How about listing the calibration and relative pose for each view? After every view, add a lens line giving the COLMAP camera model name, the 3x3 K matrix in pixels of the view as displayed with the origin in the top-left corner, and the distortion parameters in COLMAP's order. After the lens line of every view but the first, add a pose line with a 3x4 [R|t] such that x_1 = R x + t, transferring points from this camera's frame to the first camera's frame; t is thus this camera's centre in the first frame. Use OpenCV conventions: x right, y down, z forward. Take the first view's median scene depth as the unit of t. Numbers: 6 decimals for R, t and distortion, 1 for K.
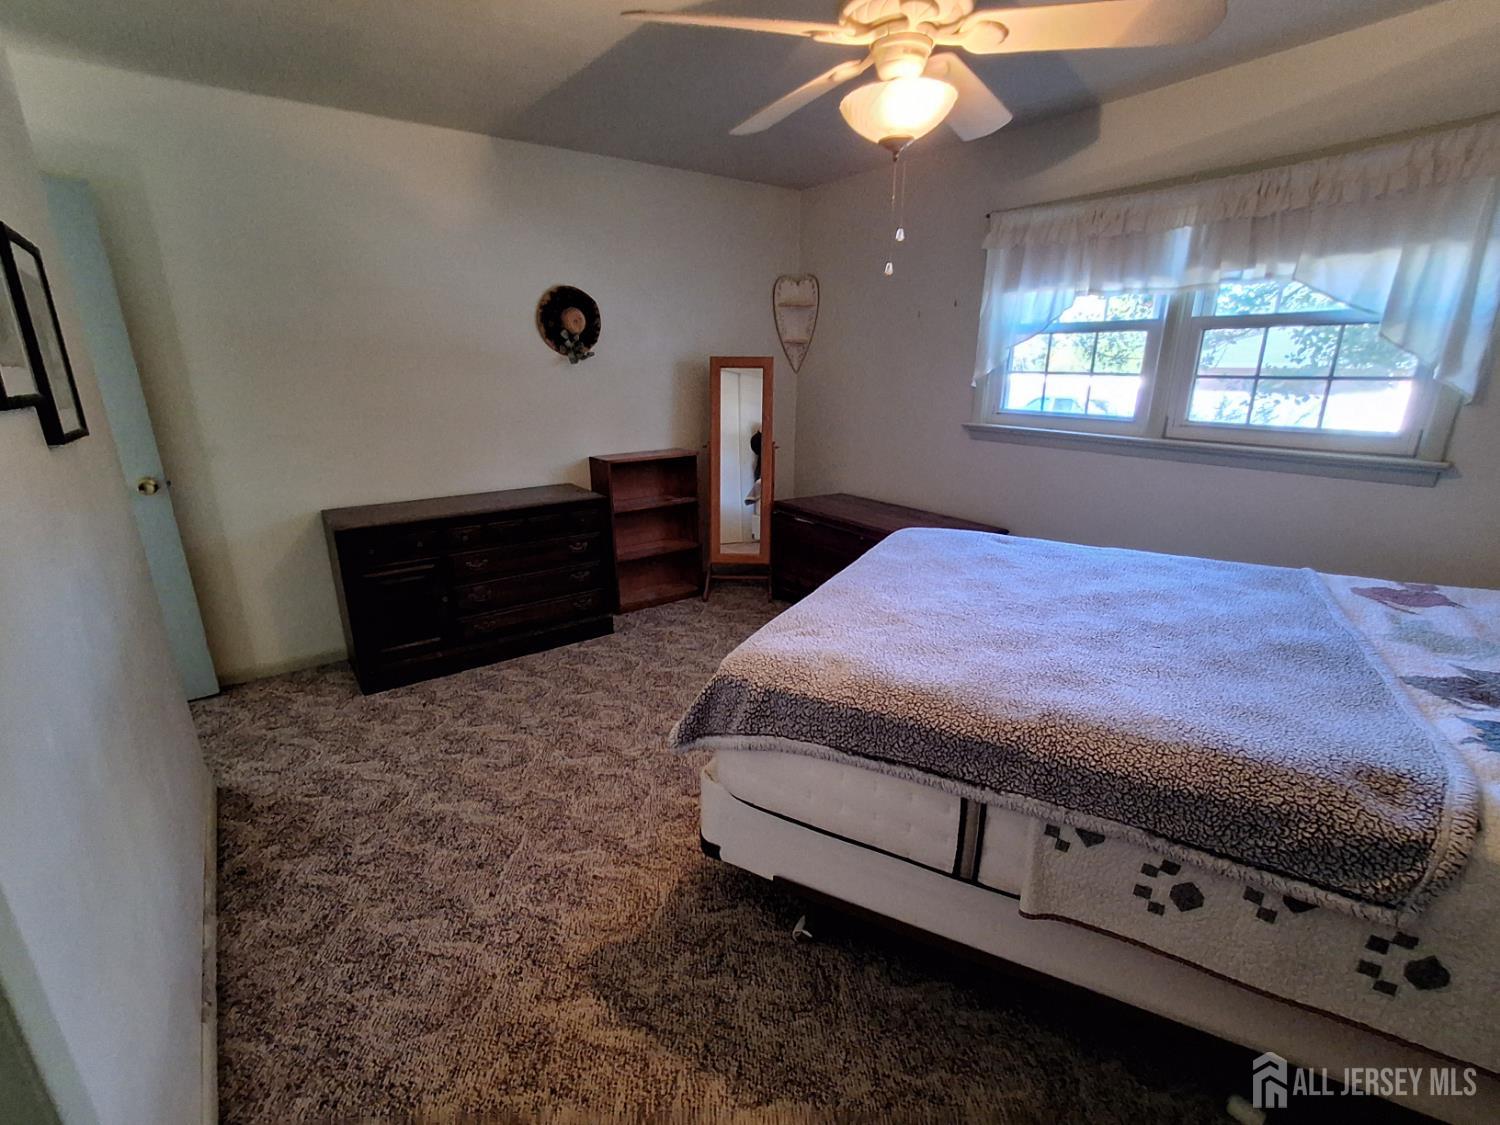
lens RADIAL K [[686.4, 0, 745.5], [0, 686.4, 566.1], [0, 0, 1]] dist [-0.000879, 0.000728]
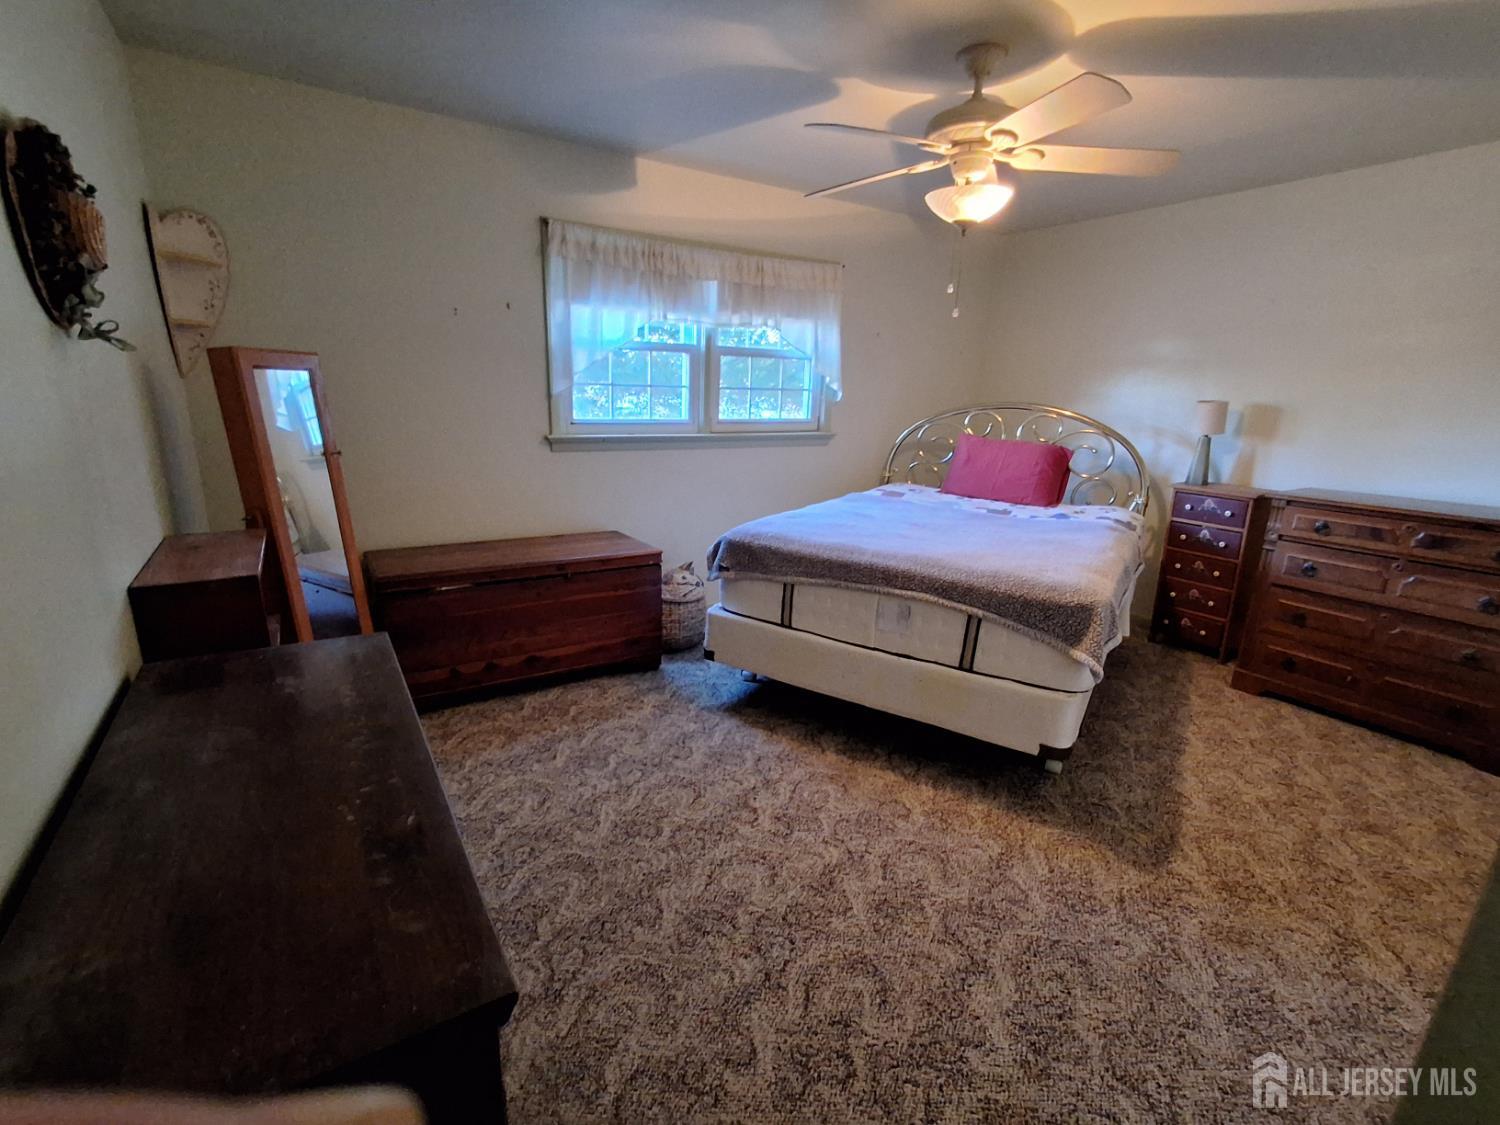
lens RADIAL K [[686.4, 0, 747.1], [0, 686.4, 568.2], [0, 0, 1]] dist [-0.000879, 0.000728]
pose [[0.069383, -0.252178, 0.965190, -0.986745], [0.257990, 0.939143, 0.226827, -0.287510], [-0.963653, 0.233272, 0.130220, 1.042896]]
